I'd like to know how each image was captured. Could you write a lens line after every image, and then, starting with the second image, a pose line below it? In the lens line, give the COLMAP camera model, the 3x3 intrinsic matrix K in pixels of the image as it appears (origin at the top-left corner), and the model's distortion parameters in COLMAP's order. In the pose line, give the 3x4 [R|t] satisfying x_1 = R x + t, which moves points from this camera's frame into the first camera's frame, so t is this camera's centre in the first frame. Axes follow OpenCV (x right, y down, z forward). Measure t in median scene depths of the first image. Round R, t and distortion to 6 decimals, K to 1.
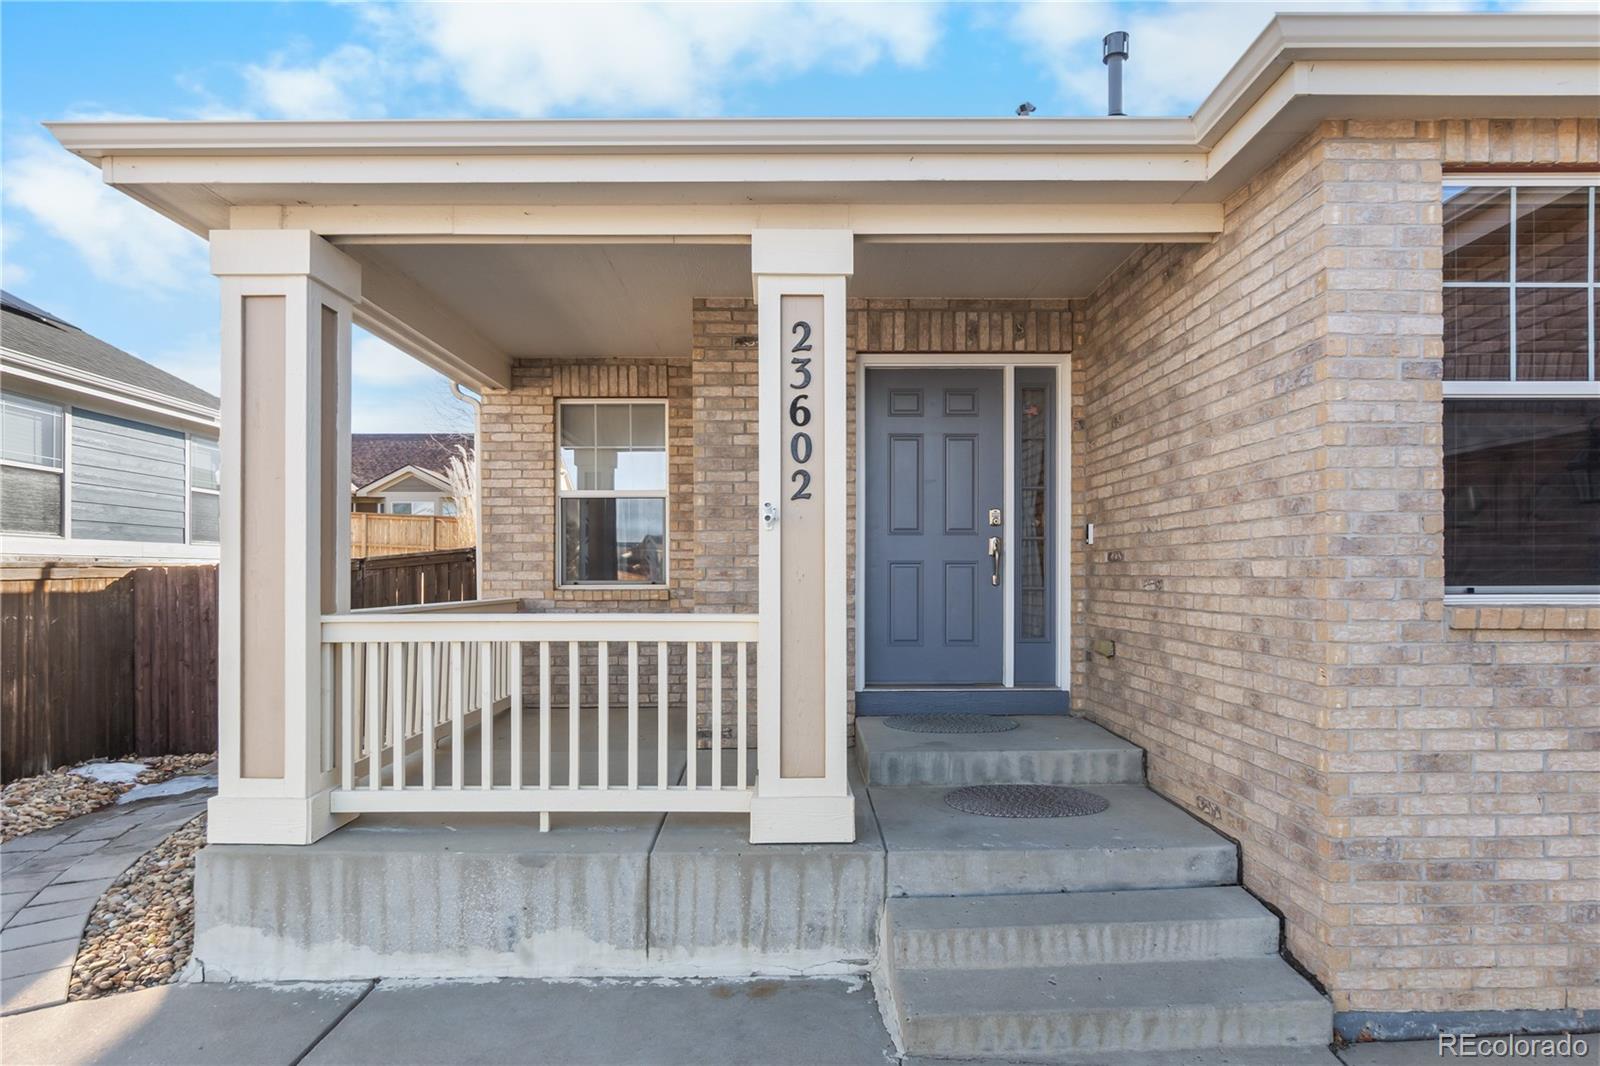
lens RADIAL K [[868.3, 0, 798.7], [0, 868.3, 571.0], [0, 0, 1]] dist [-0.004014, -0.000879]
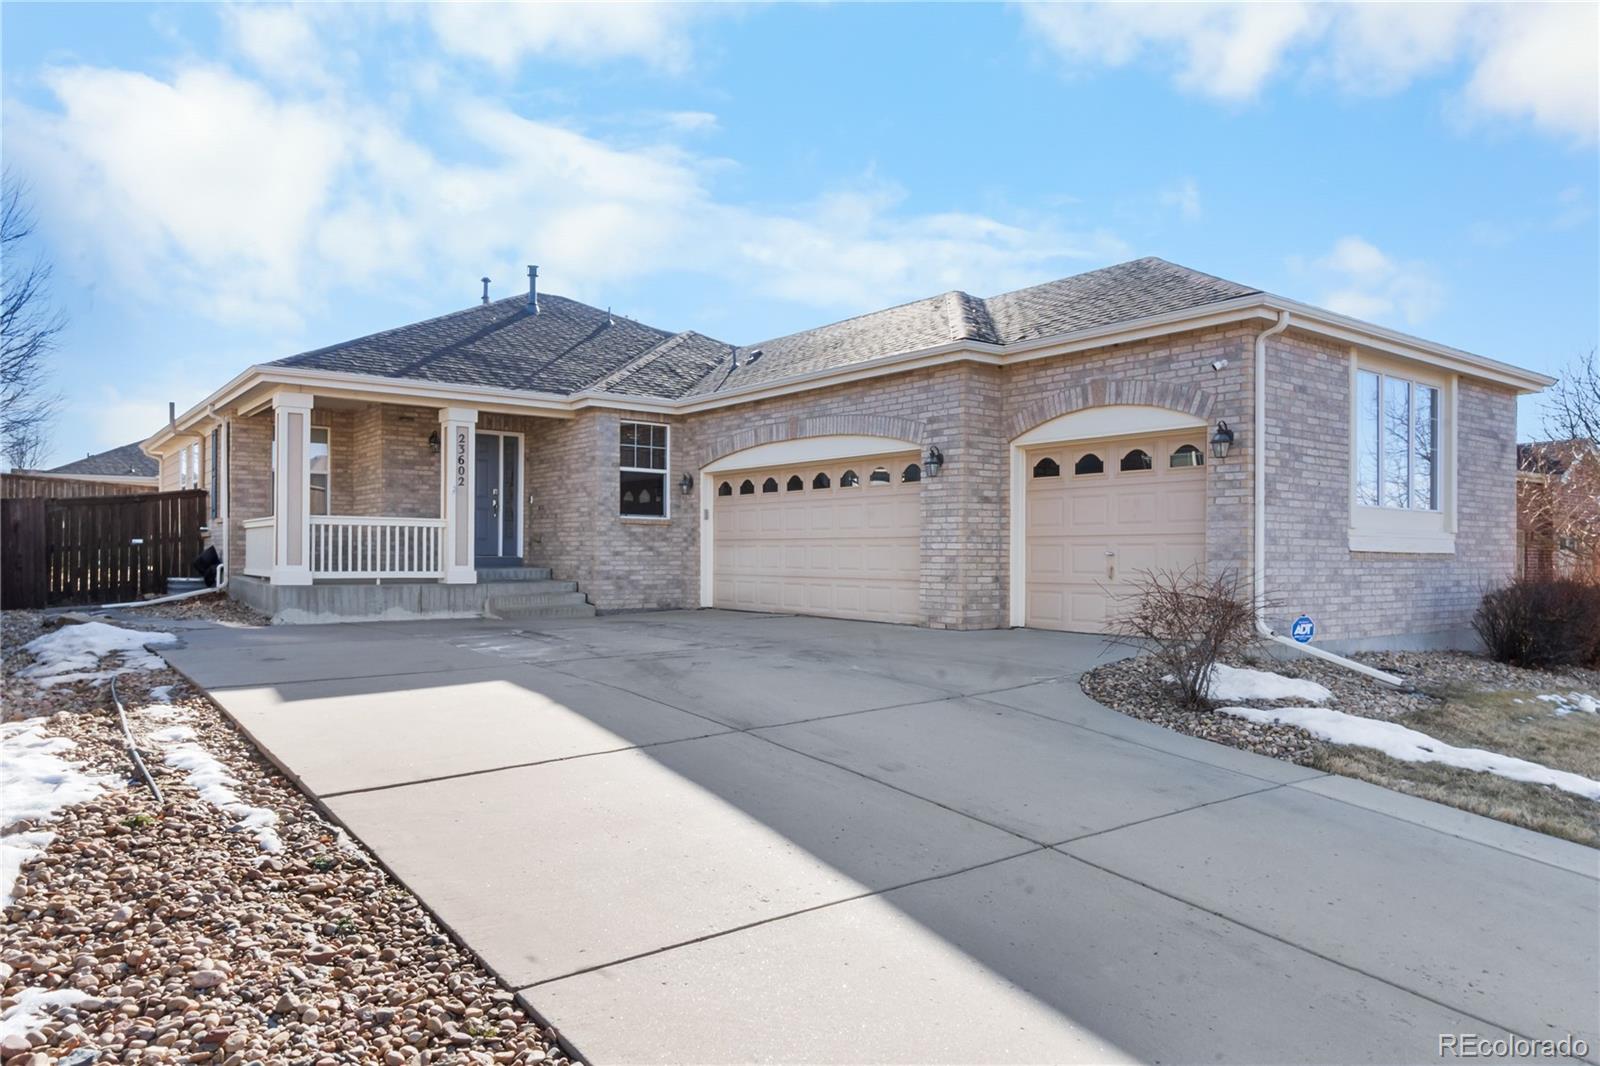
lens RADIAL K [[1042.4, 0, 800.2], [0, 1042.4, 555.3], [0, 0, 1]] dist [-0.002091, -0.000637]
pose [[0.791065, 0.007701, 0.611684, -1.540564], [-0.009945, 0.999951, 0.000272, 0.189768], [-0.611652, -0.006299, 0.791102, -3.267508]]
